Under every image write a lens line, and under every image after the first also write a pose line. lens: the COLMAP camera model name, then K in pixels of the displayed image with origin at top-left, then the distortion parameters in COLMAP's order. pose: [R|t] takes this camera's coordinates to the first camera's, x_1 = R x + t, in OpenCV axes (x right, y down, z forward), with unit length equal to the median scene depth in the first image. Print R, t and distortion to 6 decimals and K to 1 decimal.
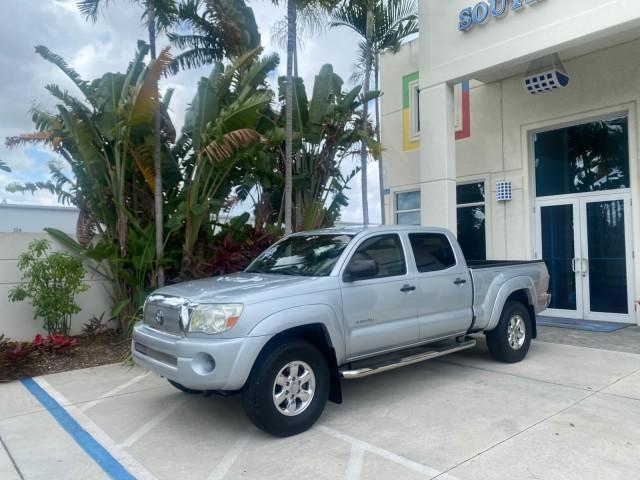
lens RADIAL K [[488.2, 0, 317.6], [0, 488.2, 238.3], [0, 0, 1]] dist [0.034733, -0.044661]
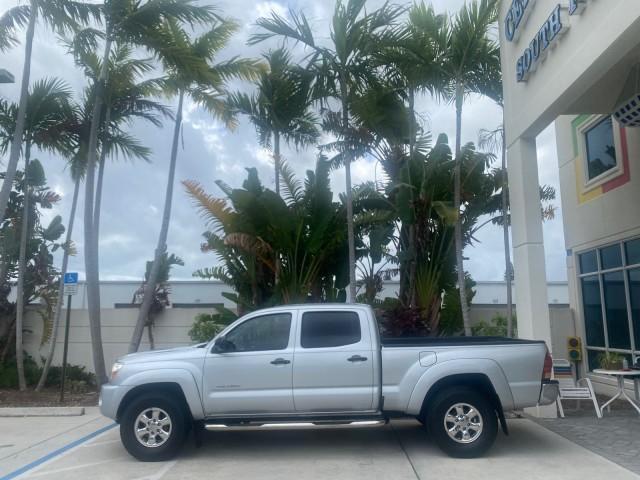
lens RADIAL K [[488.2, 0, 319.4], [0, 488.2, 237.6], [0, 0, 1]] dist [0.034733, -0.044661]
pose [[0.749686, -0.097743, -0.654536, 0.690501], [0.012708, 0.990977, -0.133429, -0.021294], [0.661672, 0.091712, 0.744164, 0.117385]]
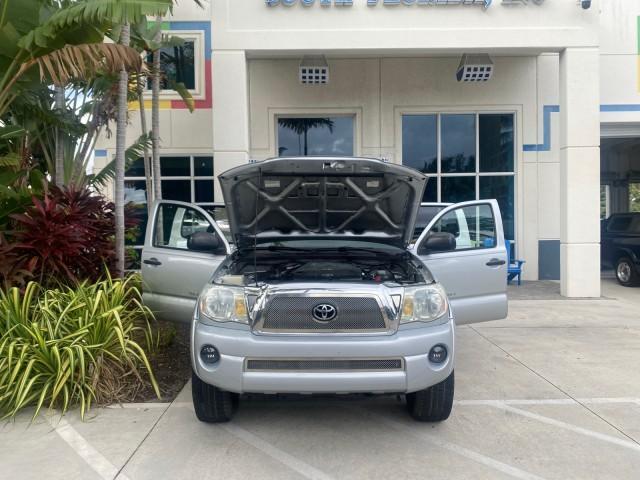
lens RADIAL K [[488.2, 0, 319.2], [0, 488.2, 241.1], [0, 0, 1]] dist [0.034733, -0.044661]
pose [[0.633813, -0.019257, 0.773246, -0.493283], [-0.024495, 0.998689, 0.044950, 0.014198], [-0.773098, -0.047430, 0.632511, 0.317614]]
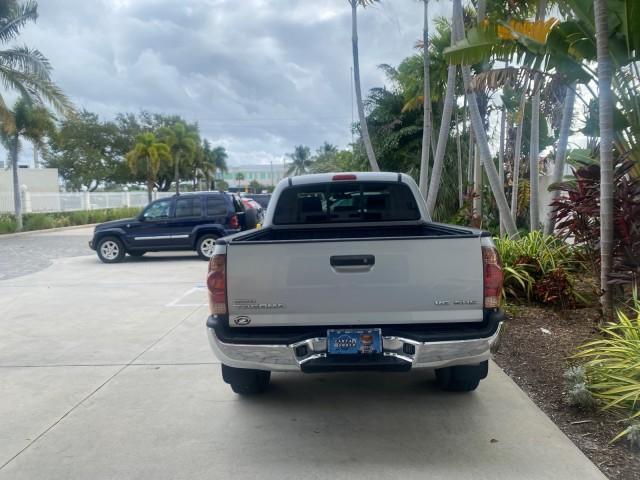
lens RADIAL K [[488.2, 0, 319.8], [0, 488.2, 232.4], [0, 0, 1]] dist [0.034733, -0.044661]
pose [[-0.667400, 0.086684, -0.739637, 0.658049], [0.058230, 0.996236, 0.064214, 0.016145], [0.742419, -0.000212, -0.669936, 1.253076]]
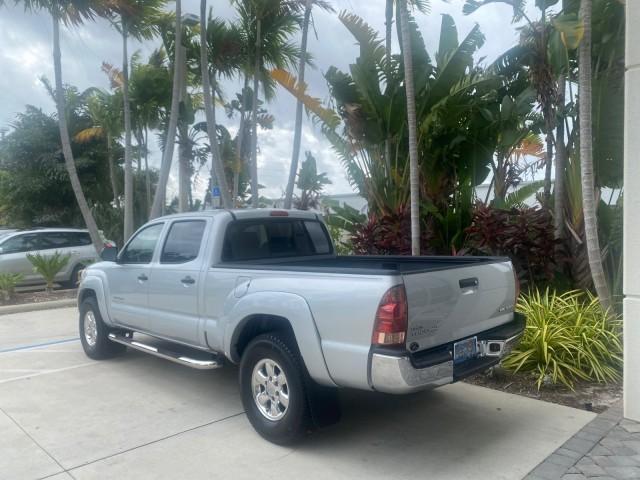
lens RADIAL K [[488.2, 0, 319.7], [0, 488.2, 229.6], [0, 0, 1]] dist [0.034733, -0.044661]
pose [[0.077535, 0.014545, -0.996884, 0.815230], [0.038689, 0.999097, 0.017586, -0.000520], [0.996239, -0.039932, 0.076902, 0.856890]]
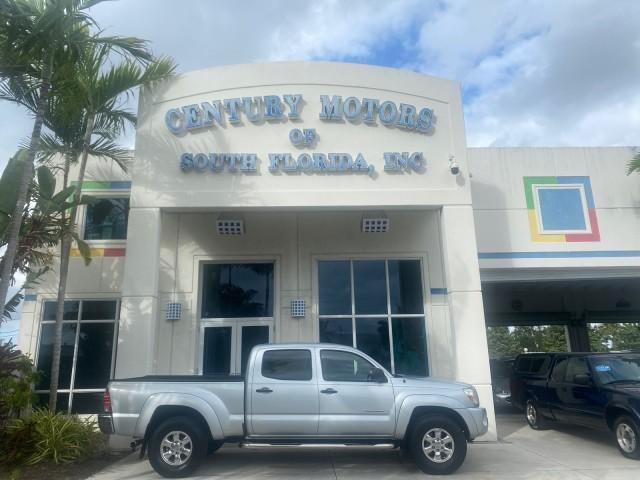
lens RADIAL K [[488.2, 0, 318.0], [0, 488.2, 233.4], [0, 0, 1]] dist [0.034733, -0.044661]
pose [[0.627999, 0.207413, 0.750065, -0.405606], [-0.020919, 0.967979, -0.250157, 0.007539], [-0.777933, 0.141408, 0.612229, 0.074132]]
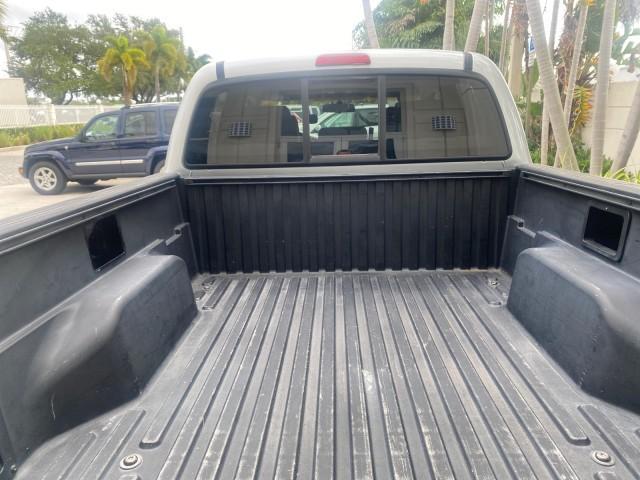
lens RADIAL K [[488.2, 0, 319.8], [0, 488.2, 238.9], [0, 0, 1]] dist [0.034733, -0.044661]
pose [[-0.661083, 0.216372, -0.718437, 0.394164], [0.053661, 0.968699, 0.242367, 0.017632], [0.748391, 0.121673, -0.652002, 1.037543]]
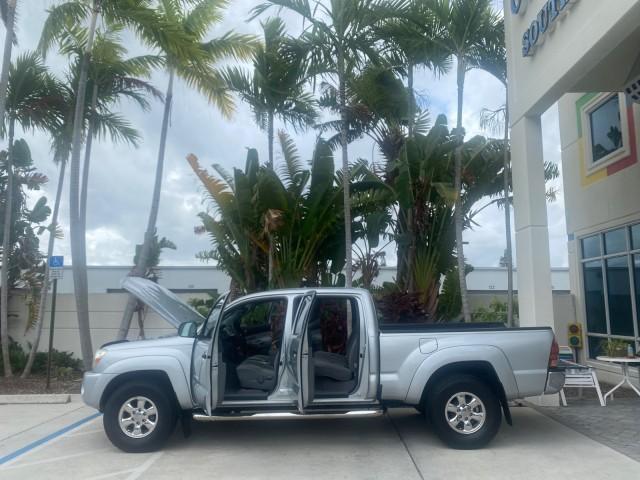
lens RADIAL K [[488.2, 0, 318.5], [0, 488.2, 237.3], [0, 0, 1]] dist [0.034733, -0.044661]
pose [[0.754868, -0.077633, -0.651266, 0.660361], [0.010358, 0.994257, -0.106513, -0.017589], [0.655795, 0.073657, 0.751337, 0.152180]]
